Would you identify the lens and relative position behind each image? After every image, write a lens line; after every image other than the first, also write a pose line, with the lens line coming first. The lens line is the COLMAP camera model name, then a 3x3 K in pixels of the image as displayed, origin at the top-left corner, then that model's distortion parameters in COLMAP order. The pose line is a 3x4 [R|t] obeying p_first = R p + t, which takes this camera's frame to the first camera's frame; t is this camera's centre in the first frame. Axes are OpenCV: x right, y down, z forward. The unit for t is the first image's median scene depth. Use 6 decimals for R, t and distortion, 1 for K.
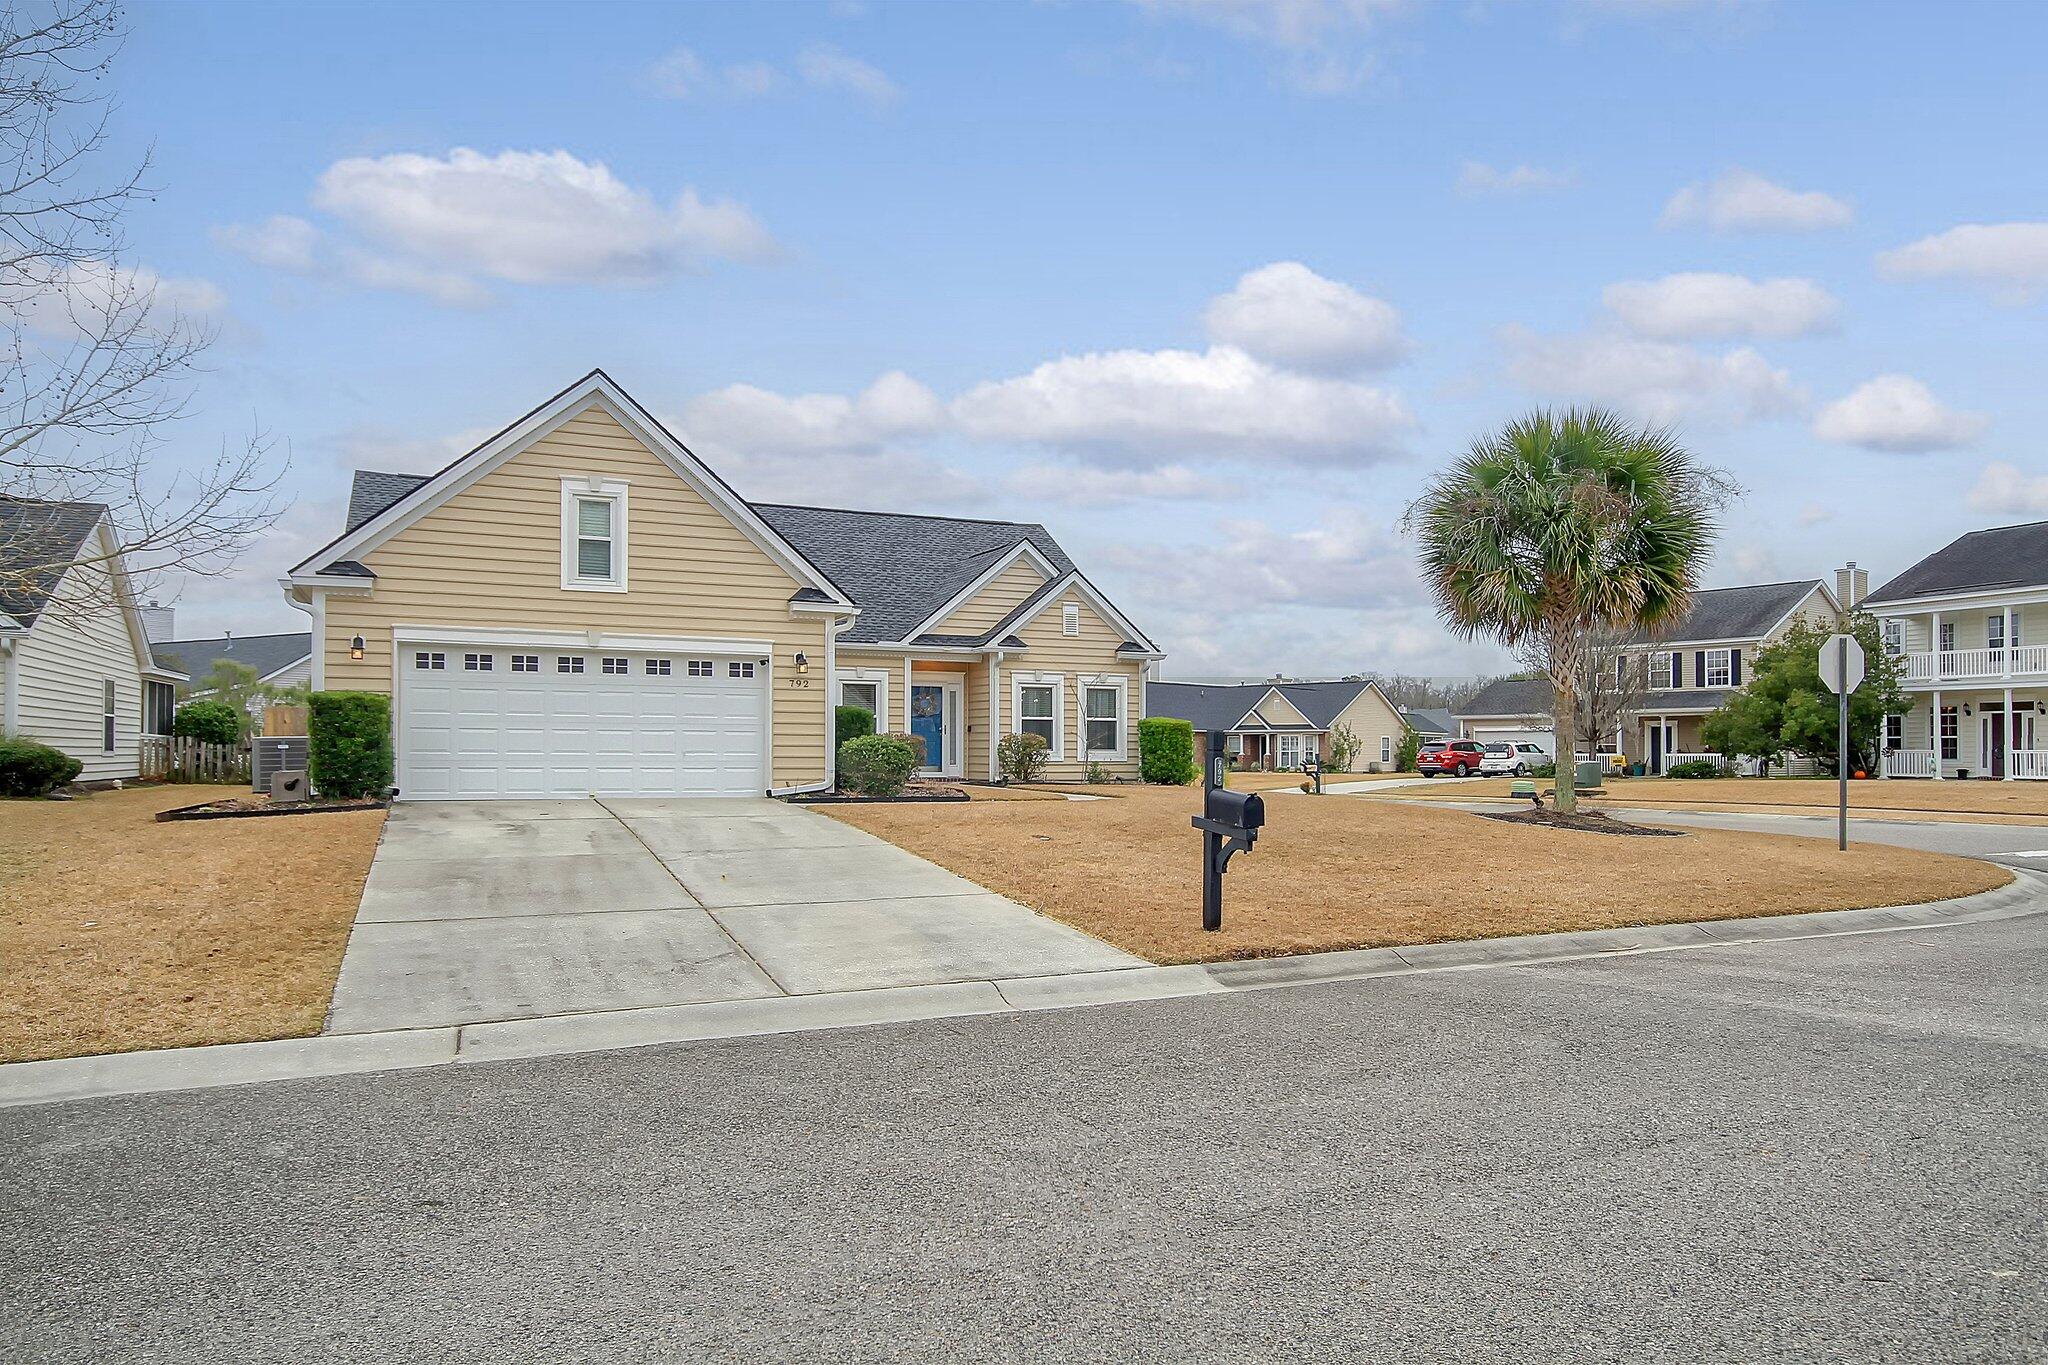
lens RADIAL K [[1373.6, 0, 1028.1], [0, 1373.6, 672.9], [0, 0, 1]] dist [-0.001821, 0.000063]
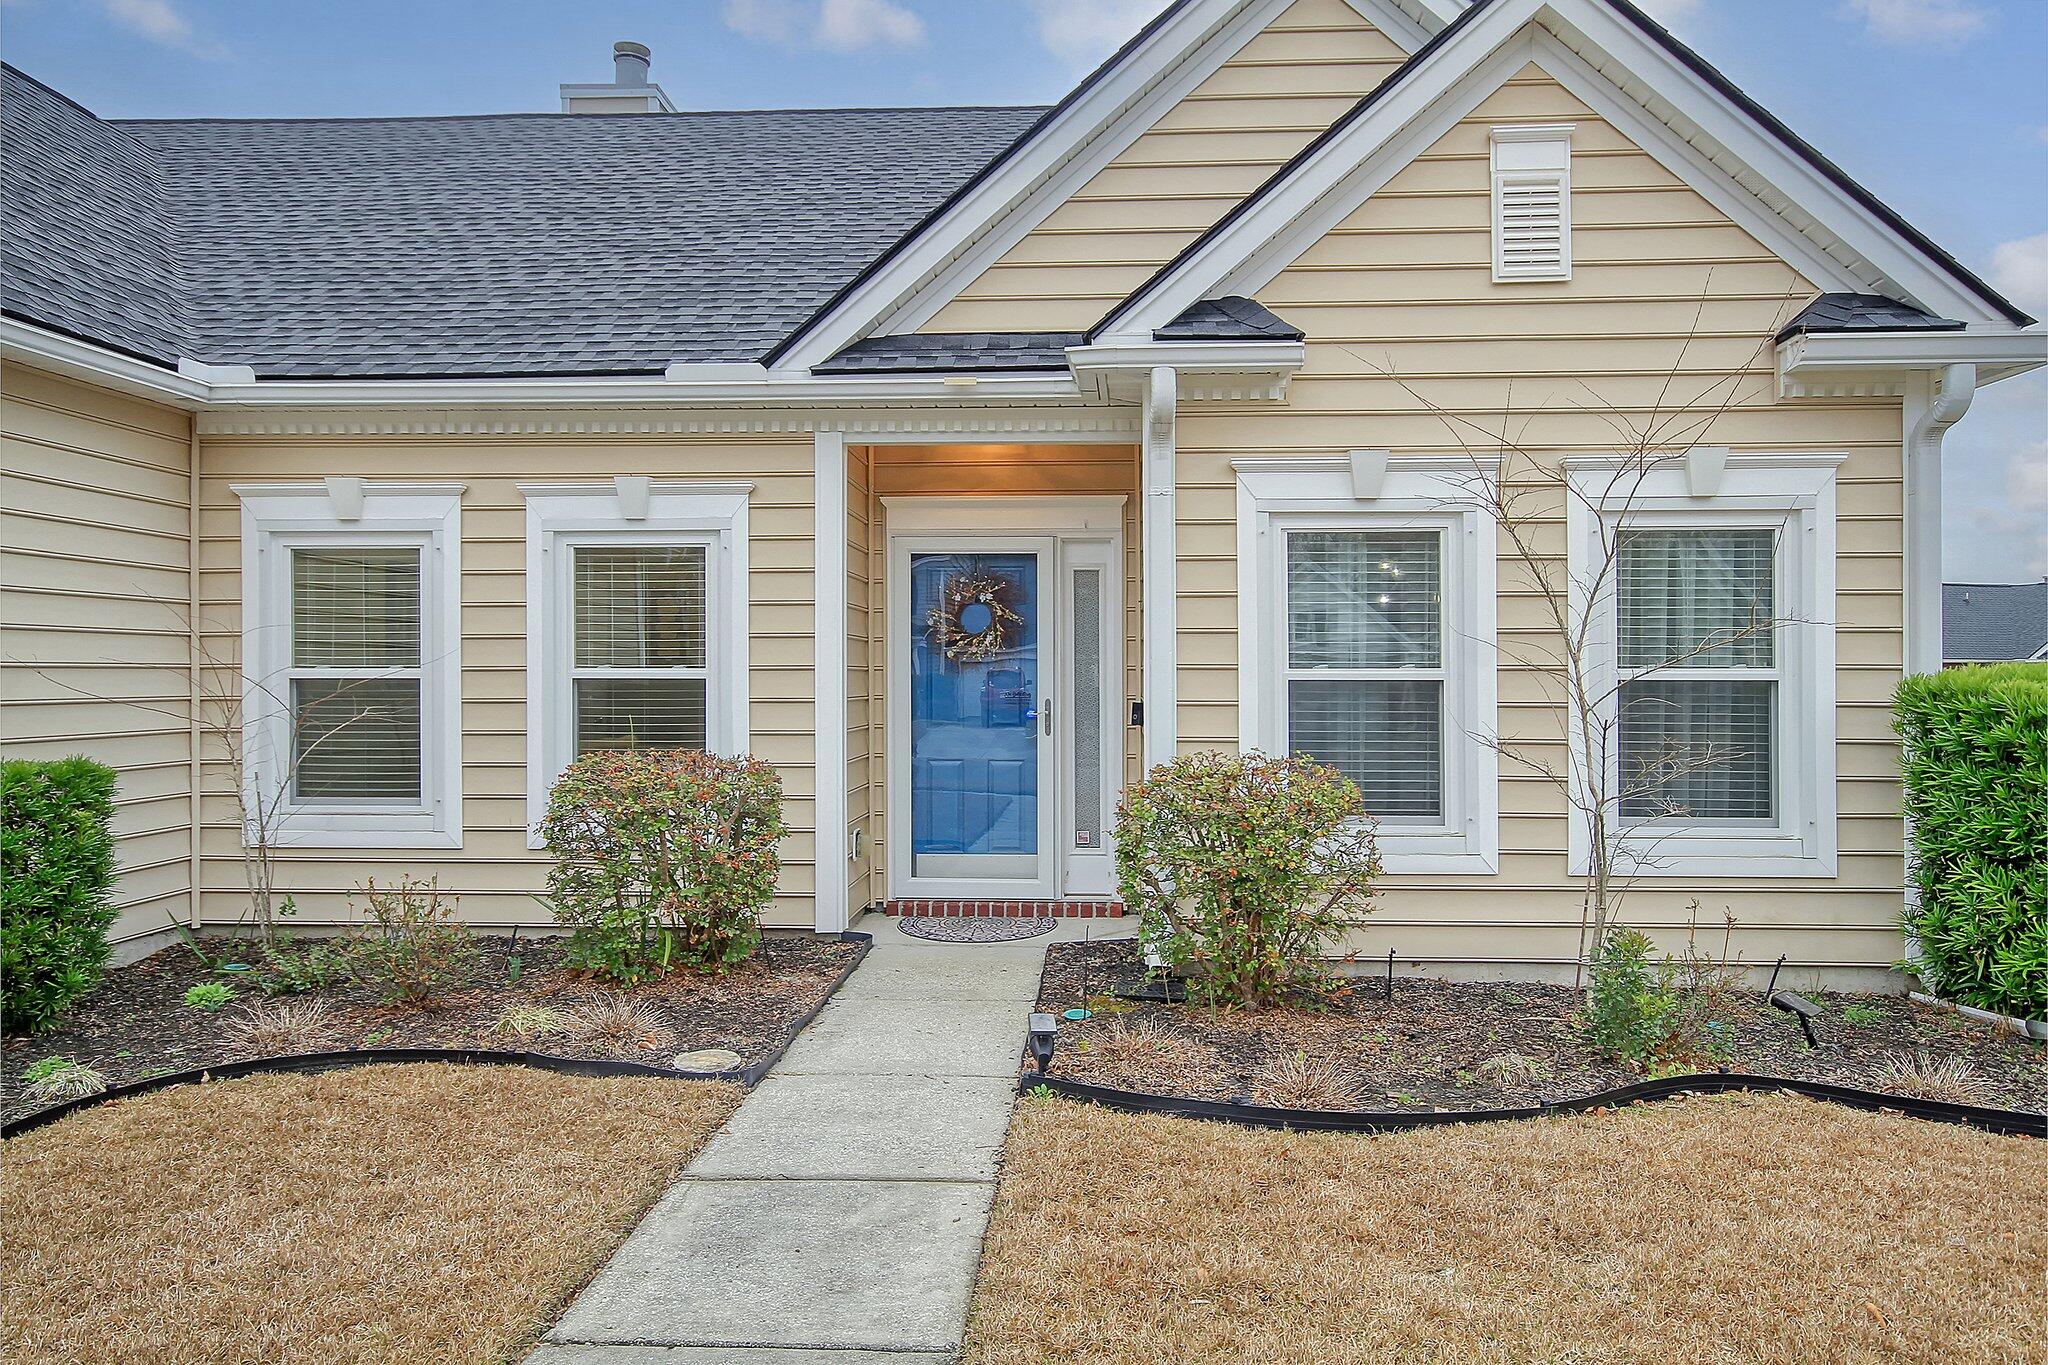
lens RADIAL K [[1373.6, 0, 1028.1], [0, 1373.6, 672.9], [0, 0, 1]] dist [-0.001821, 0.000063]
pose [[0.901213, -0.003701, -0.433360, 0.052977], [0.026407, 0.998574, 0.046387, 0.021151], [0.432571, -0.053248, 0.900026, 0.776703]]
